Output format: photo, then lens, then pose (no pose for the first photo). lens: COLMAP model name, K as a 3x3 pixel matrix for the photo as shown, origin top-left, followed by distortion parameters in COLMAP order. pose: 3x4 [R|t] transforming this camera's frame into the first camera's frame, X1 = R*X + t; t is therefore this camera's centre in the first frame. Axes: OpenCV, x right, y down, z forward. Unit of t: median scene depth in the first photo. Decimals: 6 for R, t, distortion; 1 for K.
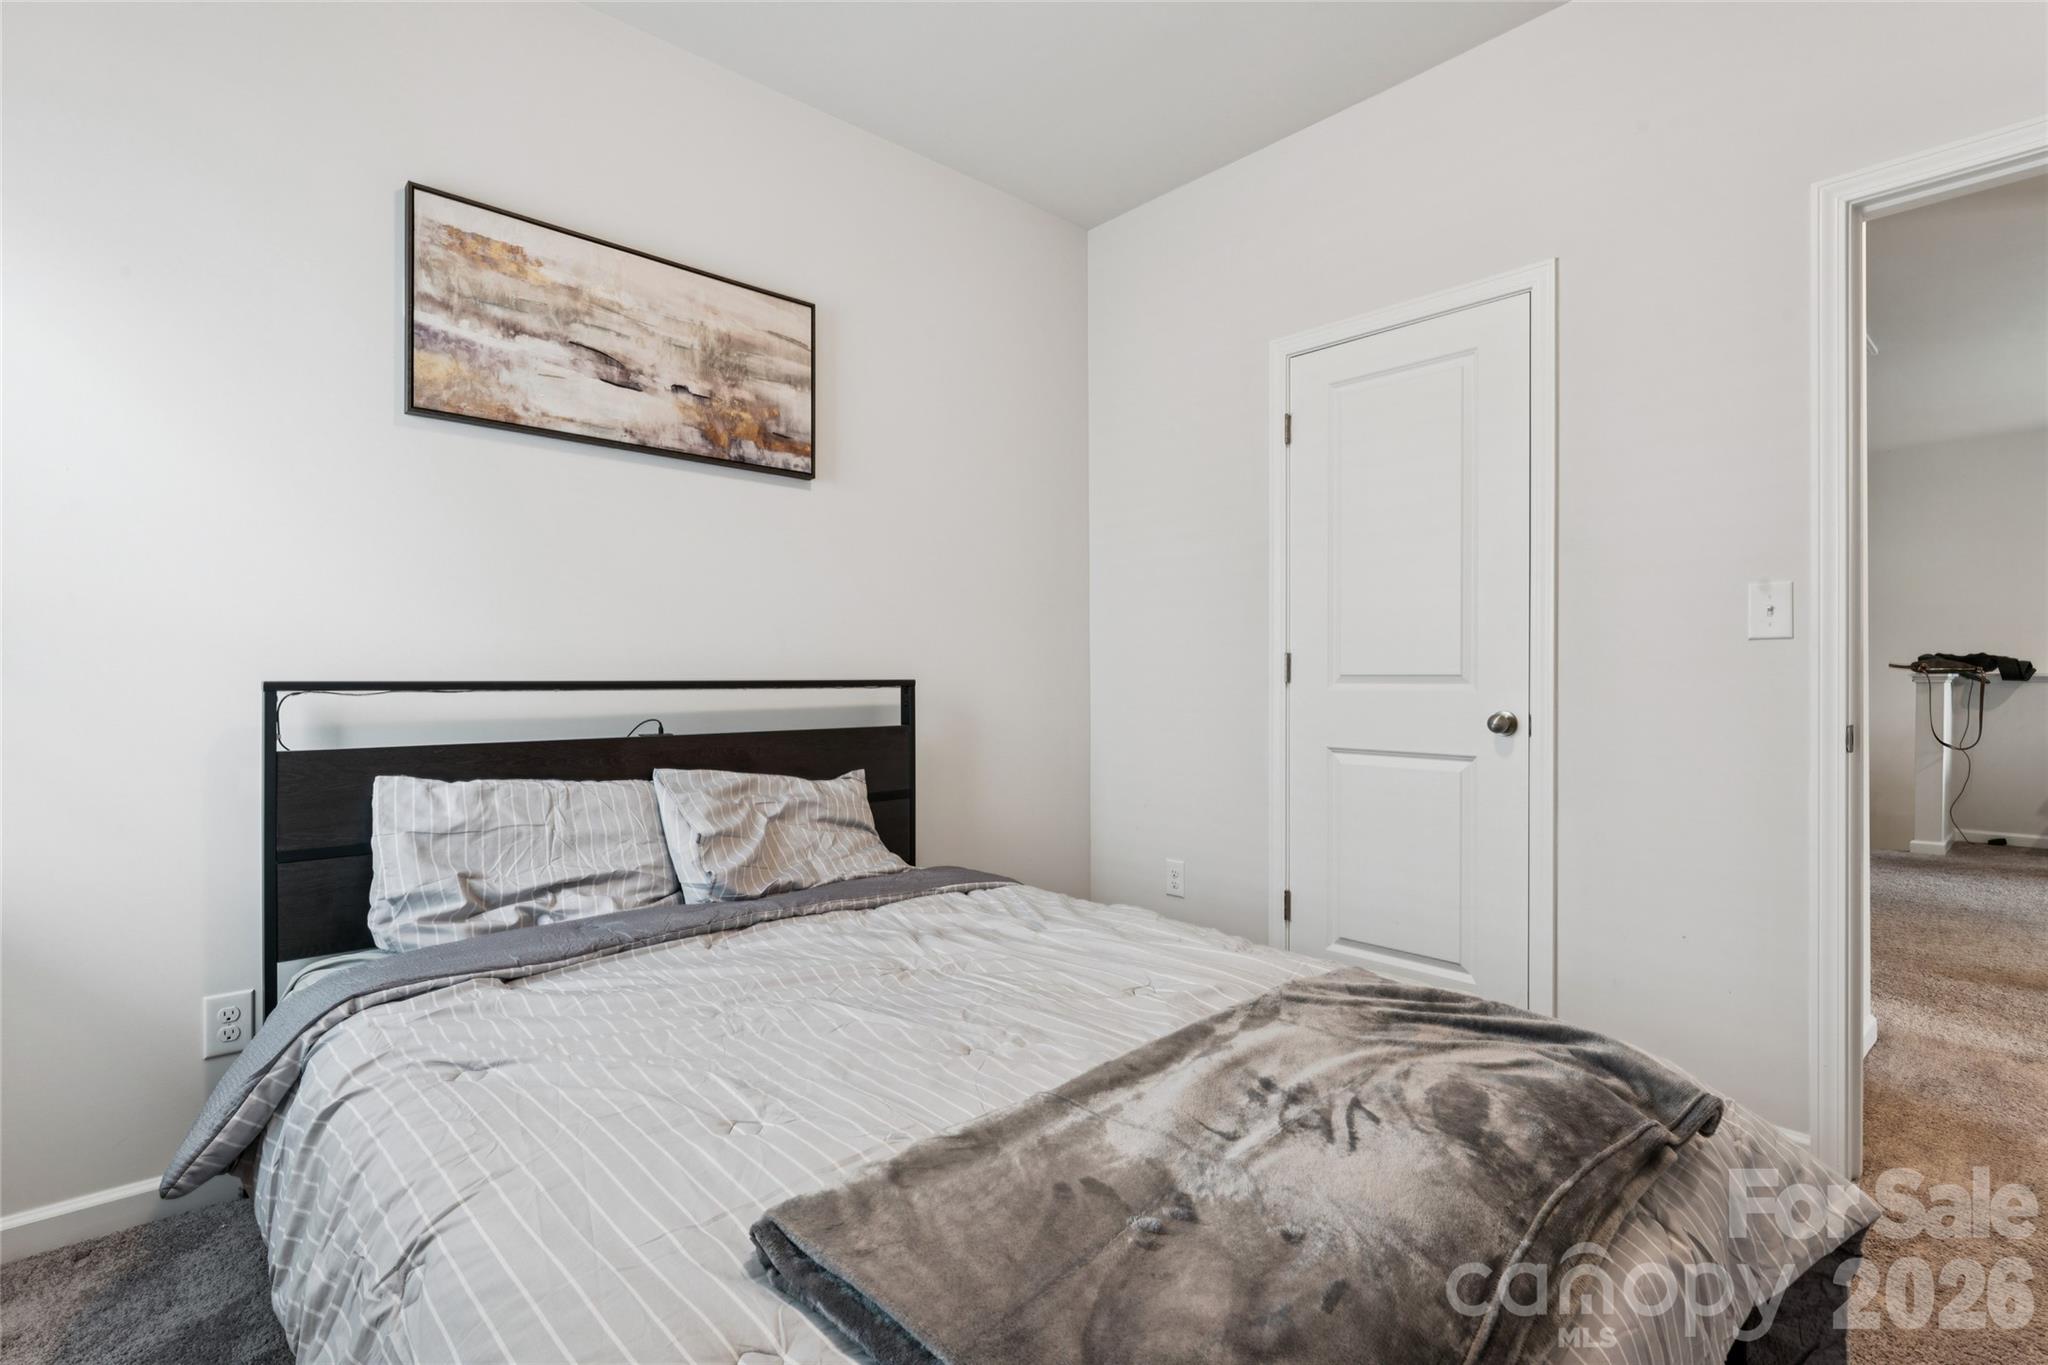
lens RADIAL K [[966.5, 0, 1027.9], [0, 966.5, 683.1], [0, 0, 1]] dist [-0.005887, -0.000688]
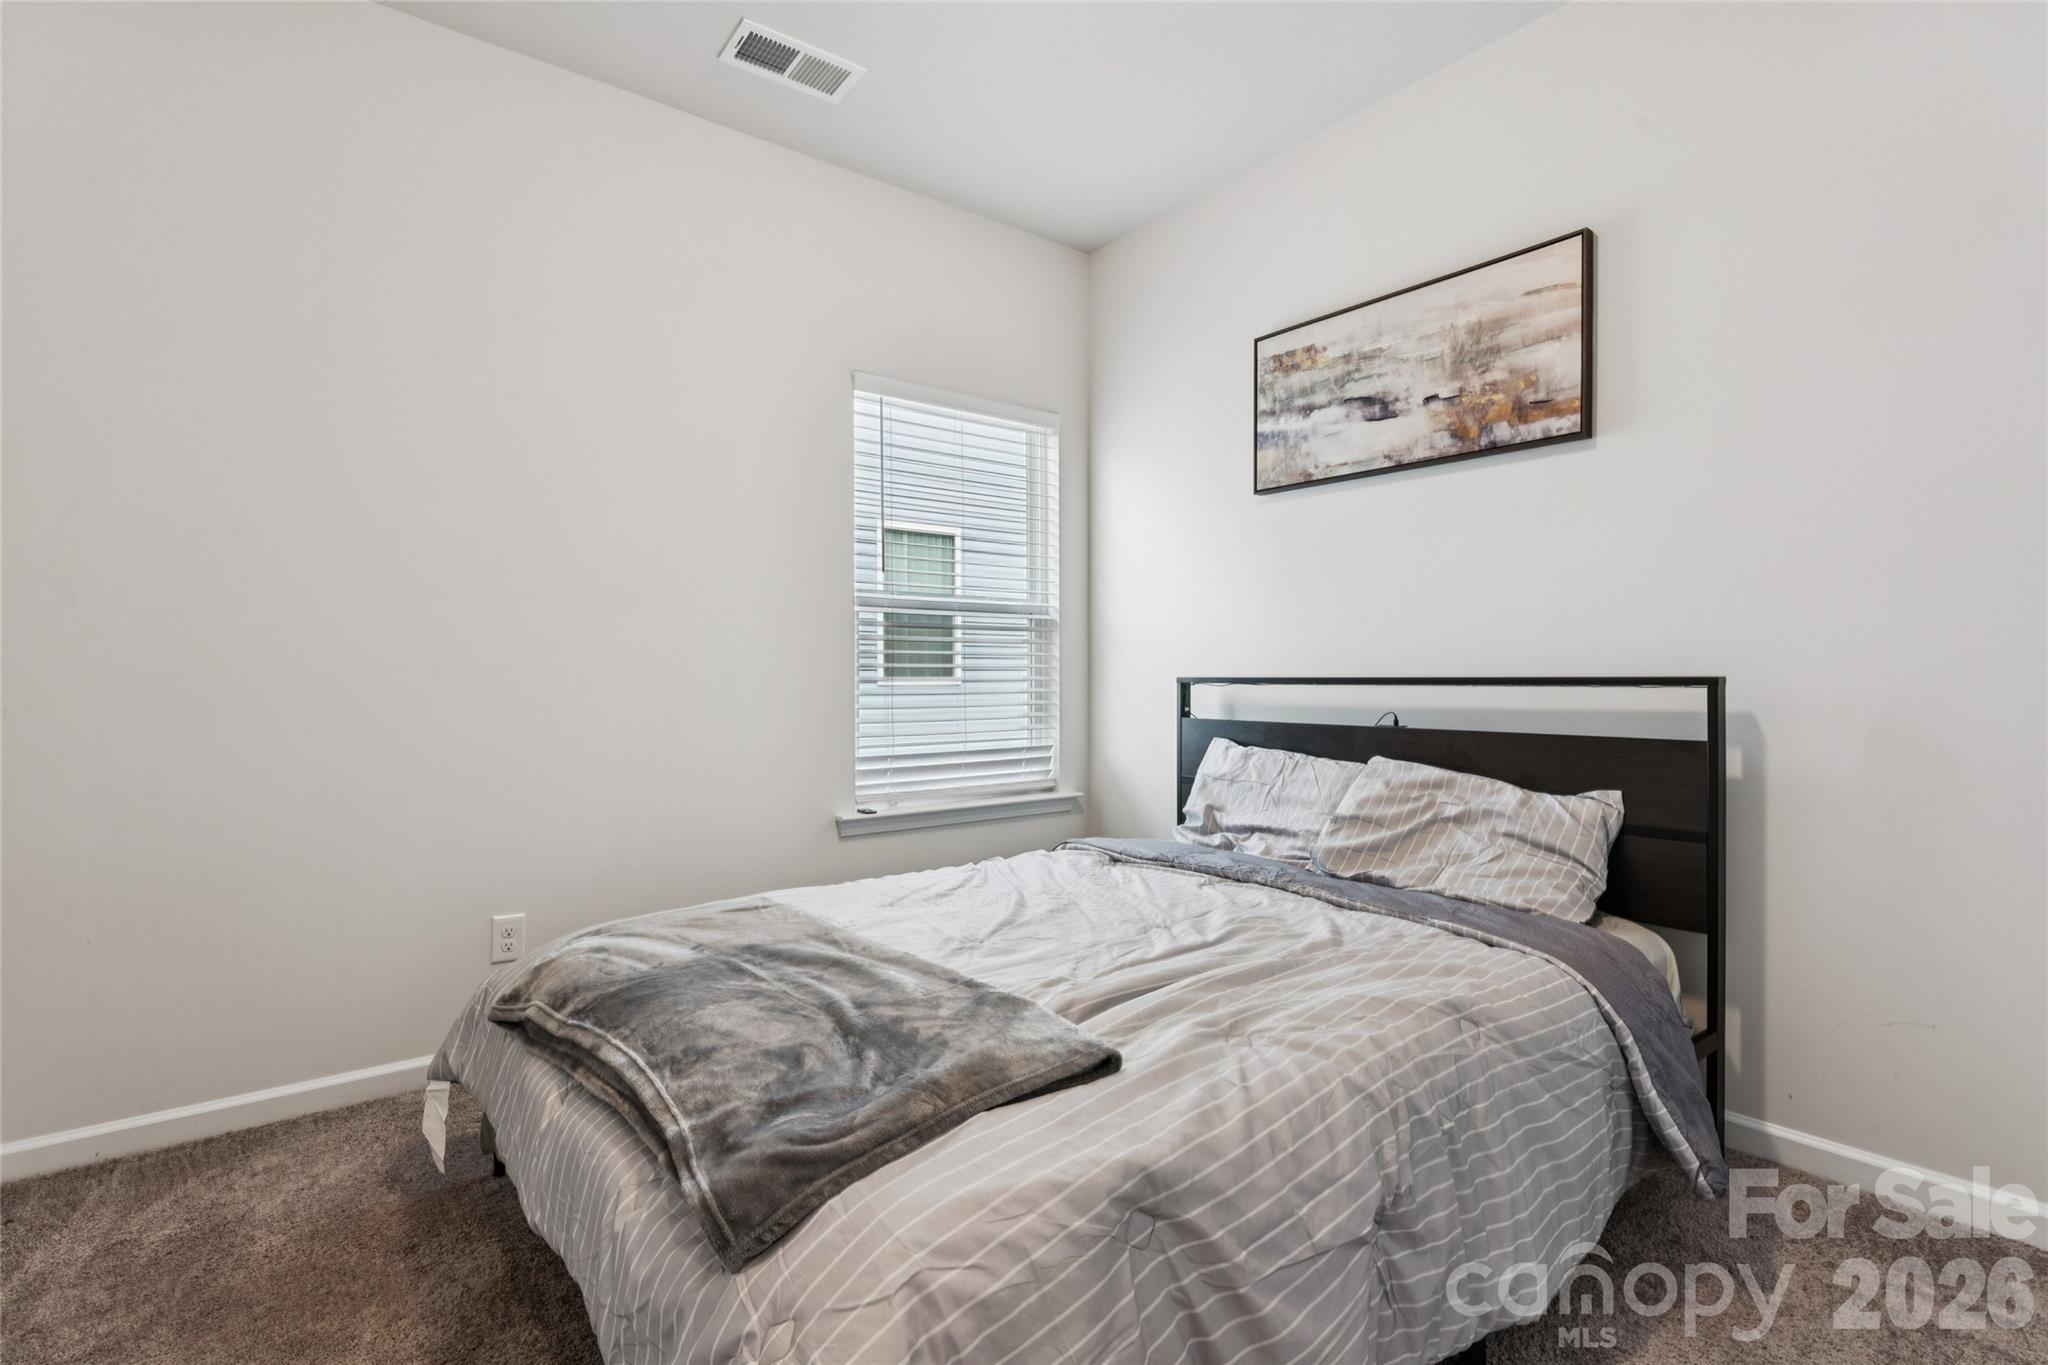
lens RADIAL K [[966.5, 0, 1027.8], [0, 966.5, 680.3], [0, 0, 1]] dist [-0.005887, -0.000688]
pose [[-0.085447, -0.000618, -0.996343, 0.727982], [-0.009247, 0.999957, 0.000173, 0.004652], [0.996300, 0.009228, -0.085449, 0.661155]]
